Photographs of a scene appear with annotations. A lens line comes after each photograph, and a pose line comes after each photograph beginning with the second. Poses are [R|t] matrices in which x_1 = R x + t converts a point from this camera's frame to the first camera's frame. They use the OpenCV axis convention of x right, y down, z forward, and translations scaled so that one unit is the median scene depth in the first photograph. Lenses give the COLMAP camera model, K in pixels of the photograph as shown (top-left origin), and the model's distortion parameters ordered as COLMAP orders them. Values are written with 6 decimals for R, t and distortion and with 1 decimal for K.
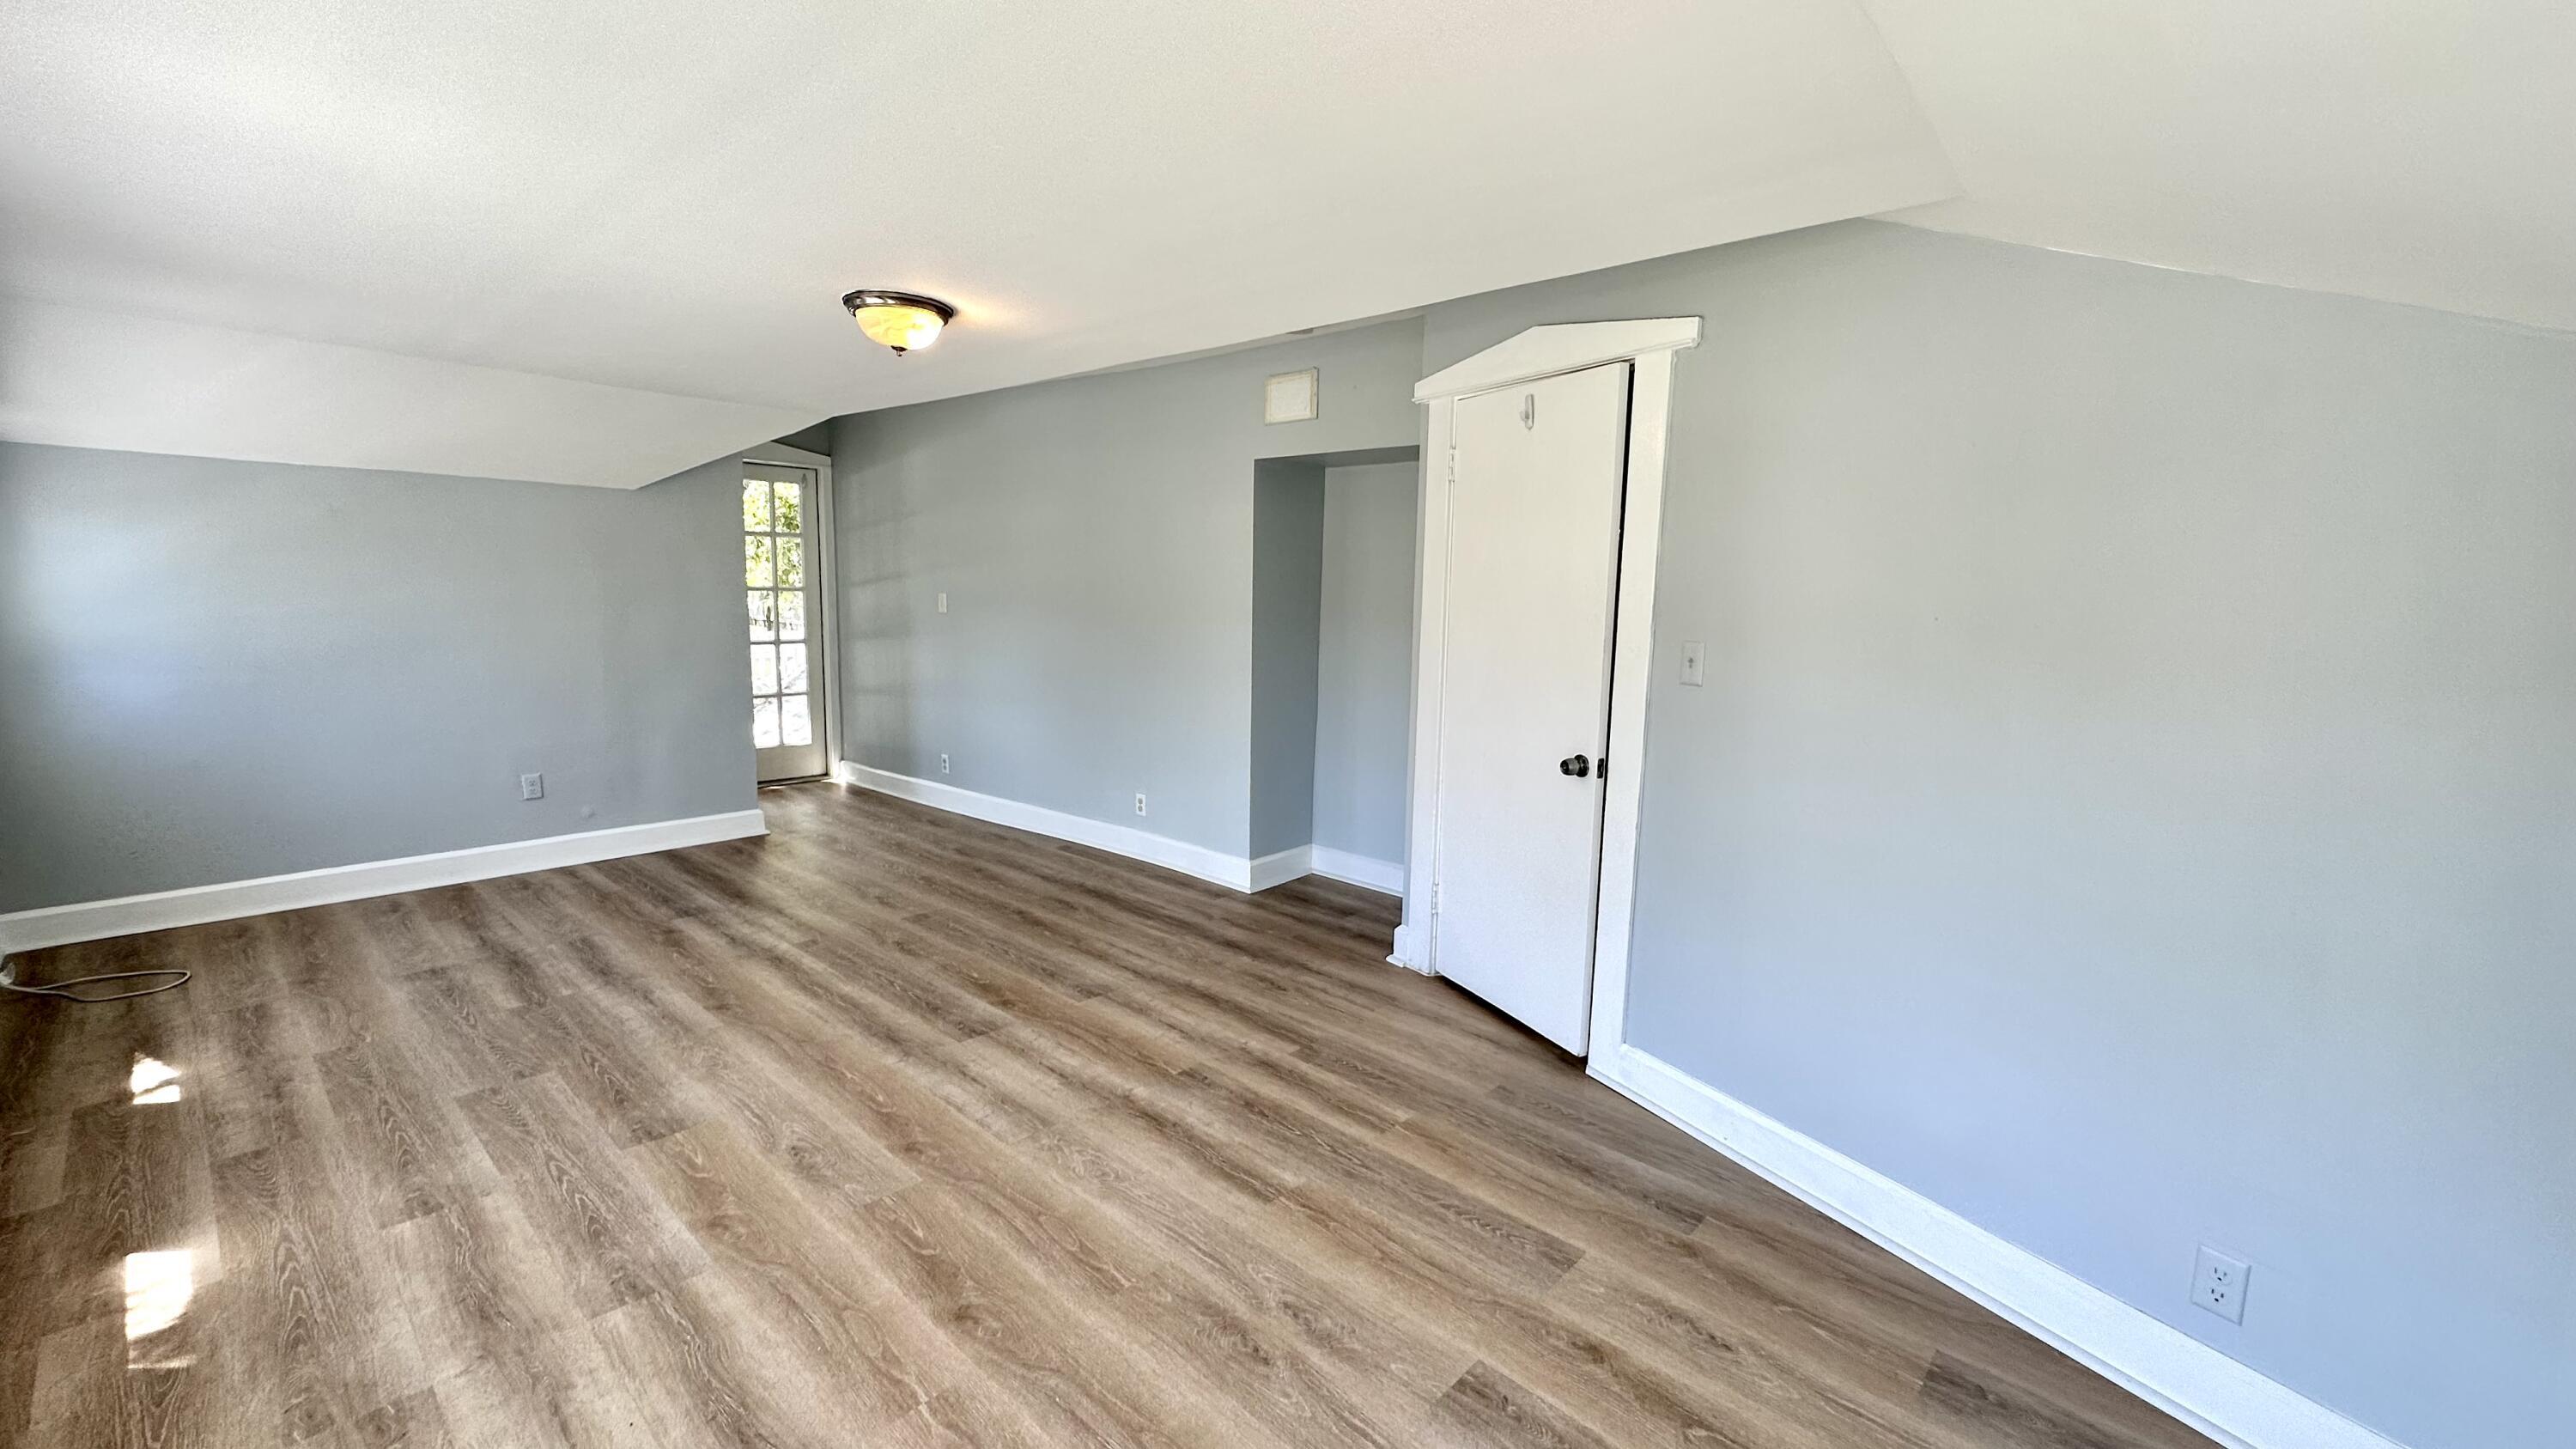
lens RADIAL K [[1030.1, 0, 1280.2], [0, 1030.1, 720.6], [0, 0, 1]] dist [-0.001366, -0.000166]
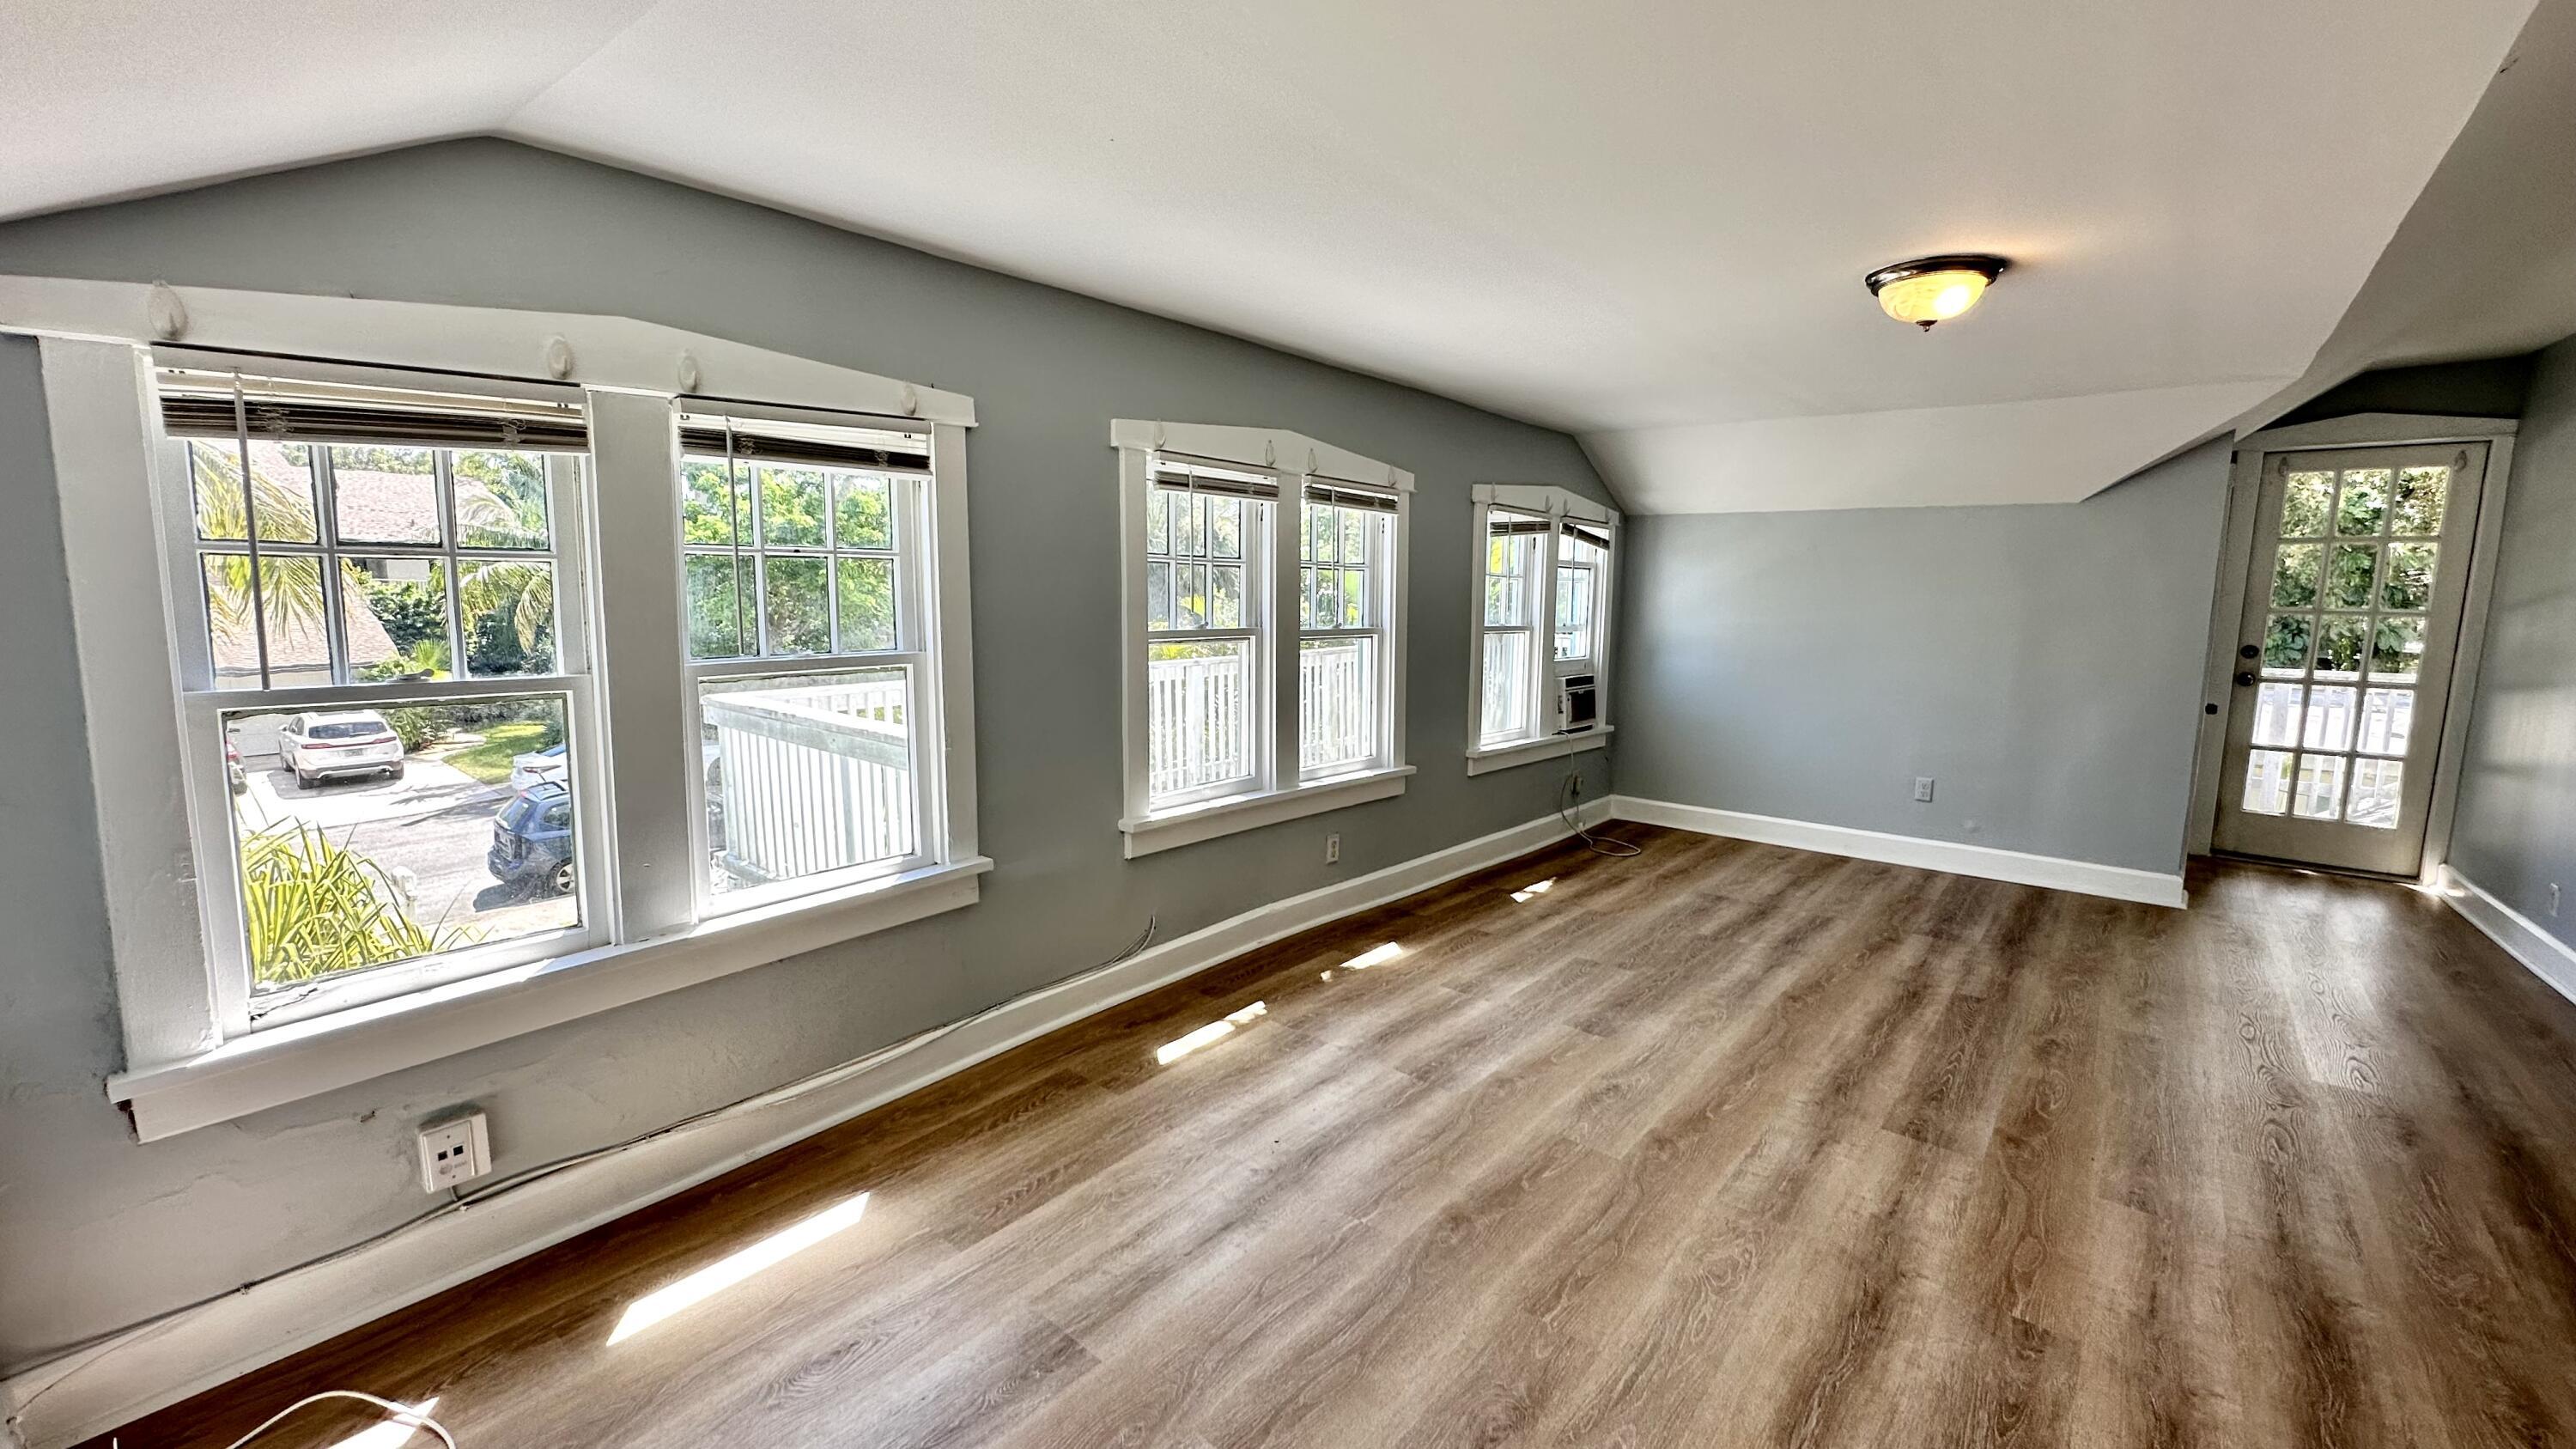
lens RADIAL K [[1025.3, 0, 1292.6], [0, 1025.3, 723.4], [0, 0, 1]] dist [-0.001374, -0.000145]
pose [[0.042692, 0.114666, -0.992486, 0.448514], [-0.142907, 0.983878, 0.107524, -0.036490], [0.988815, 0.137243, 0.058390, 0.404289]]
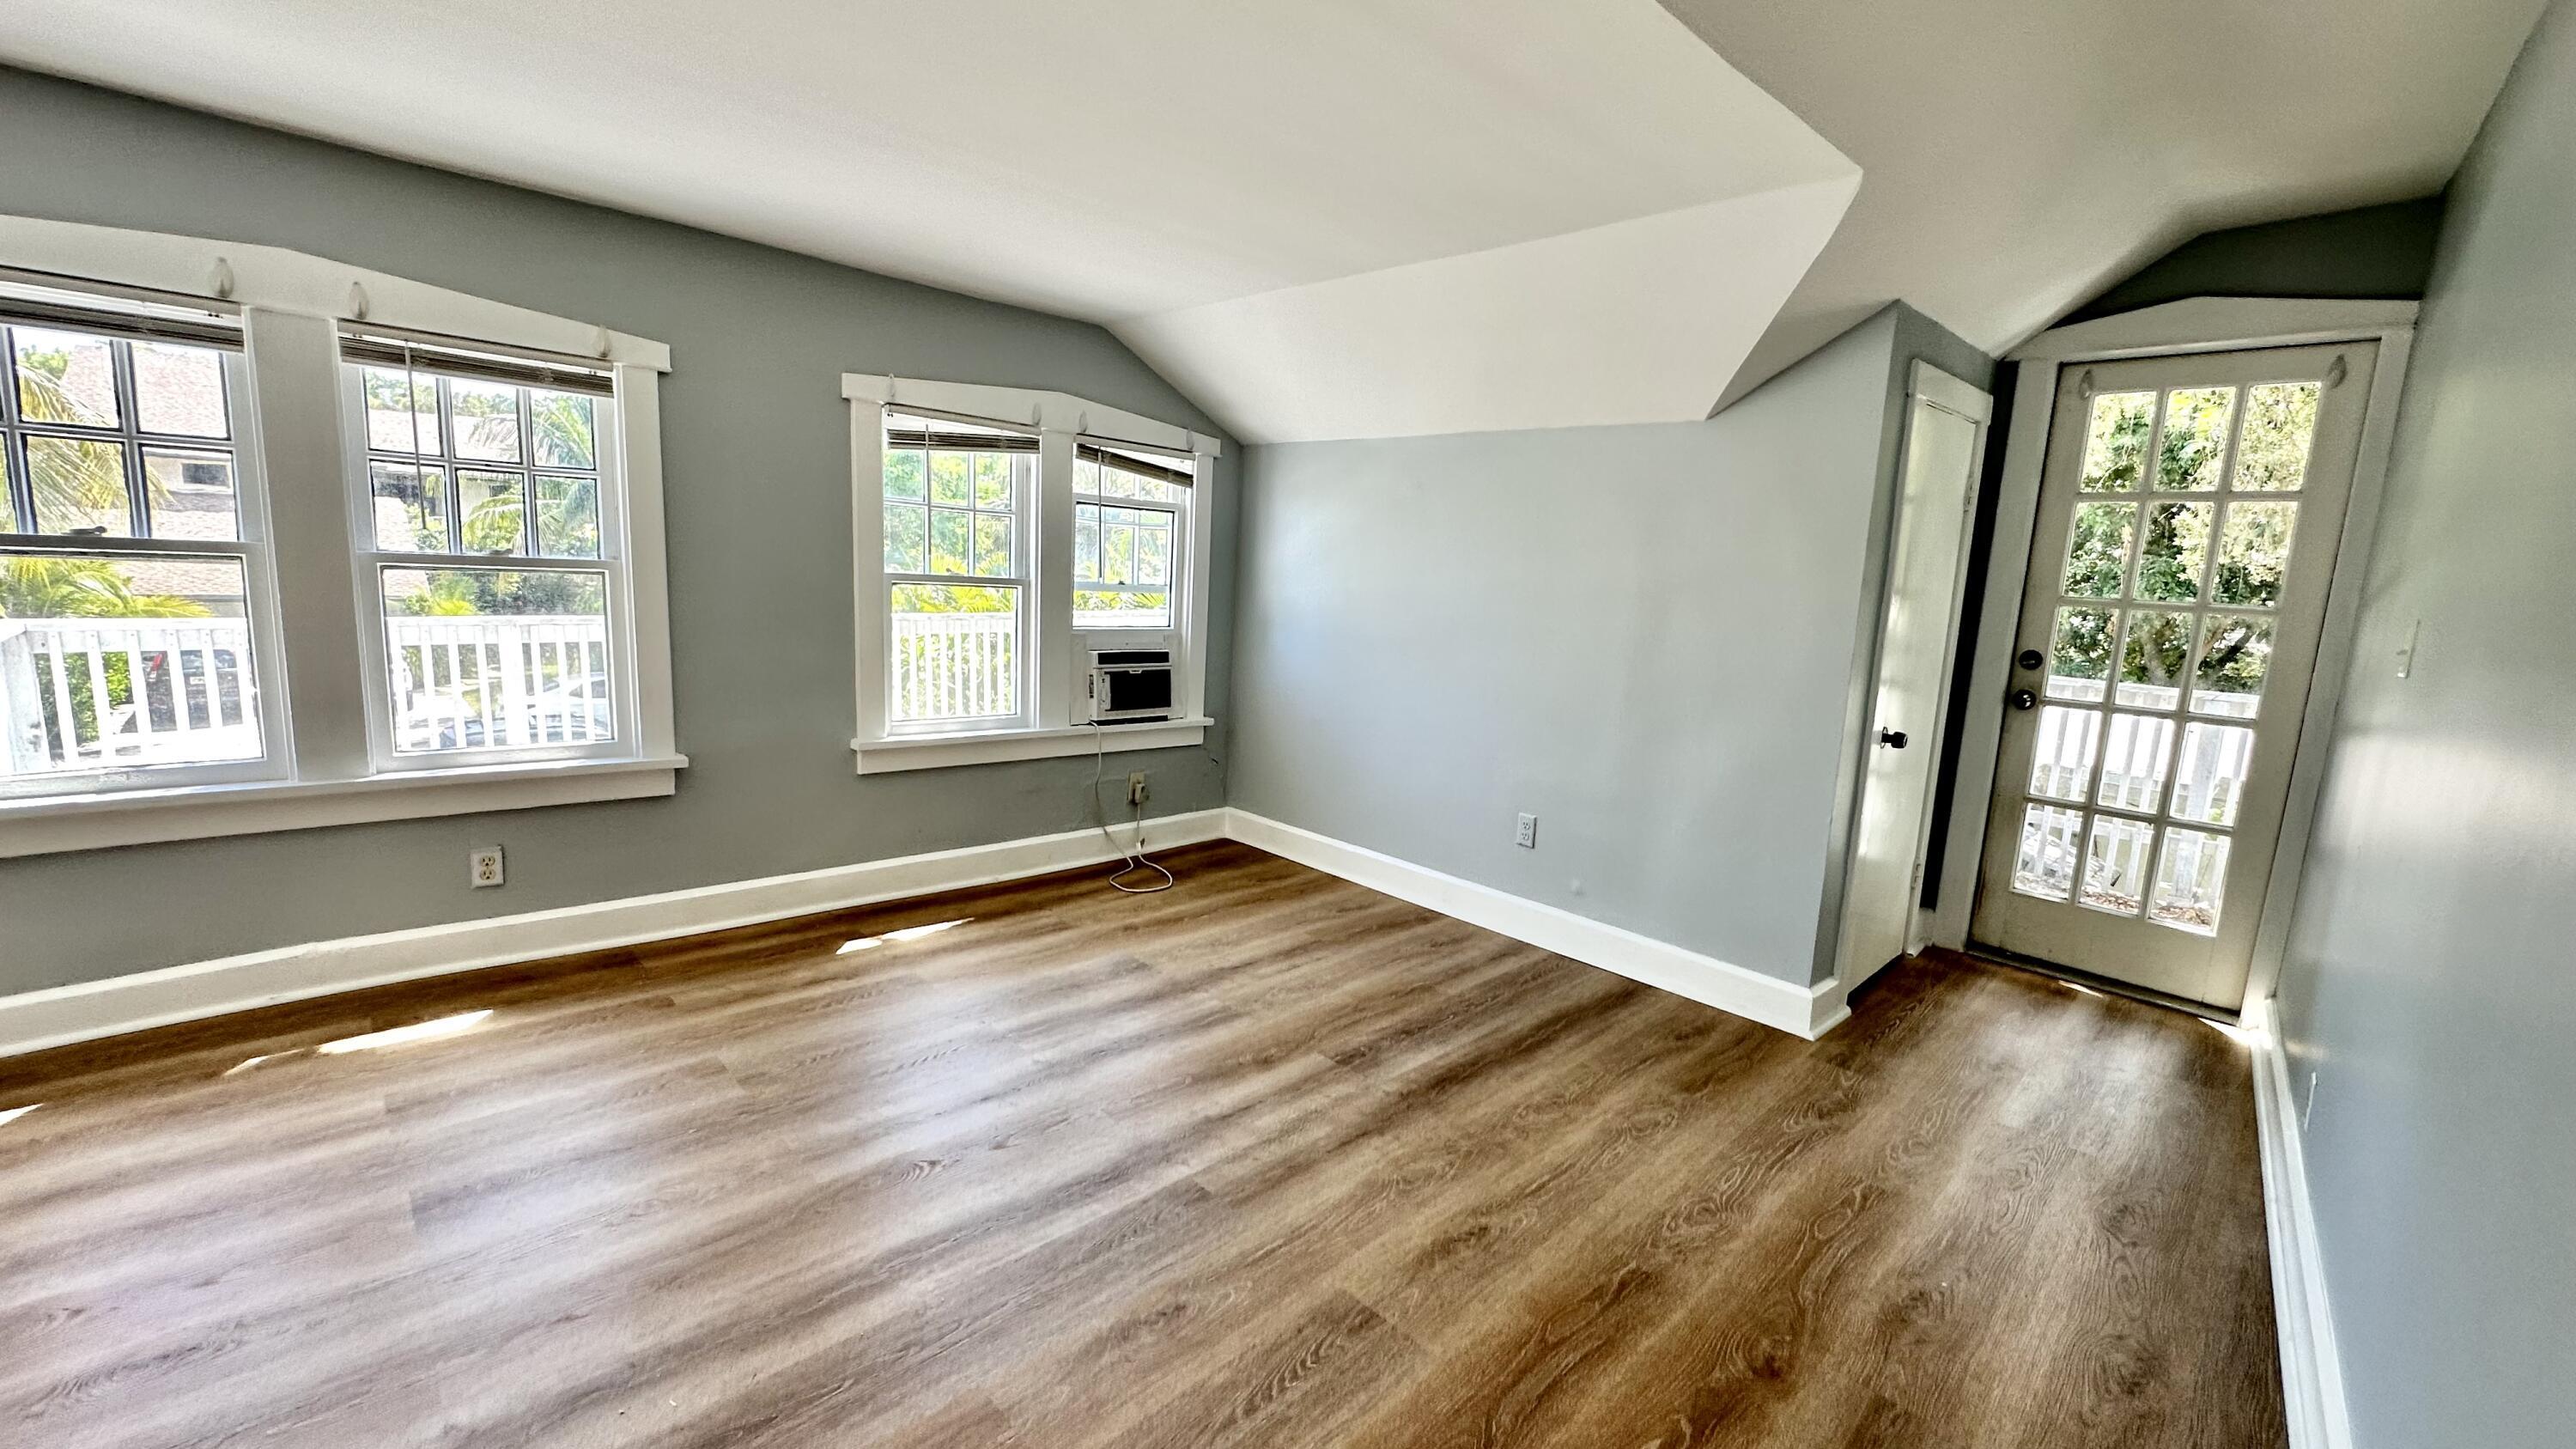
lens RADIAL K [[1030.1, 0, 1280.2], [0, 1030.1, 720.6], [0, 0, 1]] dist [-0.001366, -0.000166]
pose [[-0.057467, 0.133221, -0.989419, 0.049938], [-0.183393, 0.972783, 0.141633, -0.134452], [0.981359, 0.189592, -0.031472, 1.228110]]
